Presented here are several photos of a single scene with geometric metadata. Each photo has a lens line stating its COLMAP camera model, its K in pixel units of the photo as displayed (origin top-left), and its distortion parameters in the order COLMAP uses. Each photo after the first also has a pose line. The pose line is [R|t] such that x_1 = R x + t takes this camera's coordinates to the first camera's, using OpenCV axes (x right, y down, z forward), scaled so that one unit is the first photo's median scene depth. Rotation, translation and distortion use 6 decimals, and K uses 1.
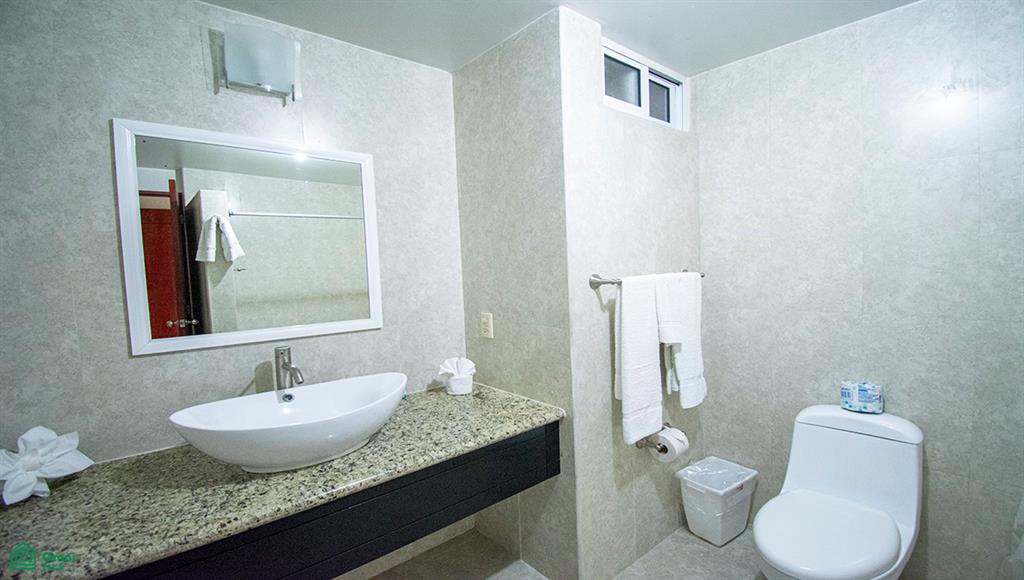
lens RADIAL K [[451.5, 0, 520.5], [0, 451.5, 294.2], [0, 0, 1]] dist [0.009138, -0.018377]
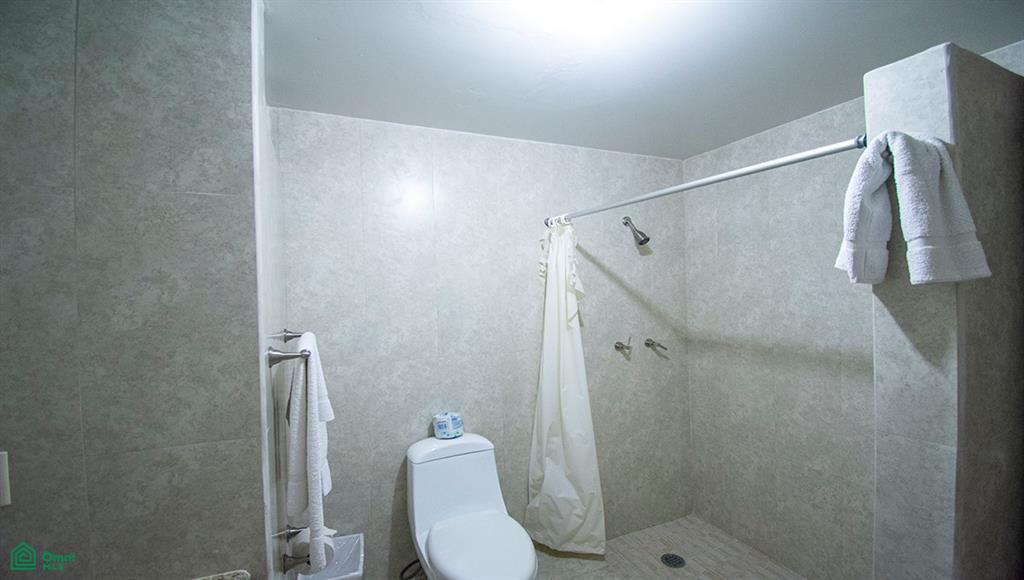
lens RADIAL K [[451.5, 0, 514.9], [0, 451.5, 283.1], [0, 0, 1]] dist [0.009138, -0.018377]
pose [[0.301345, 0.039143, 0.952711, -0.354445], [0.071181, 0.995446, -0.063413, -0.063541], [-0.950855, 0.086924, 0.297187, 0.385708]]
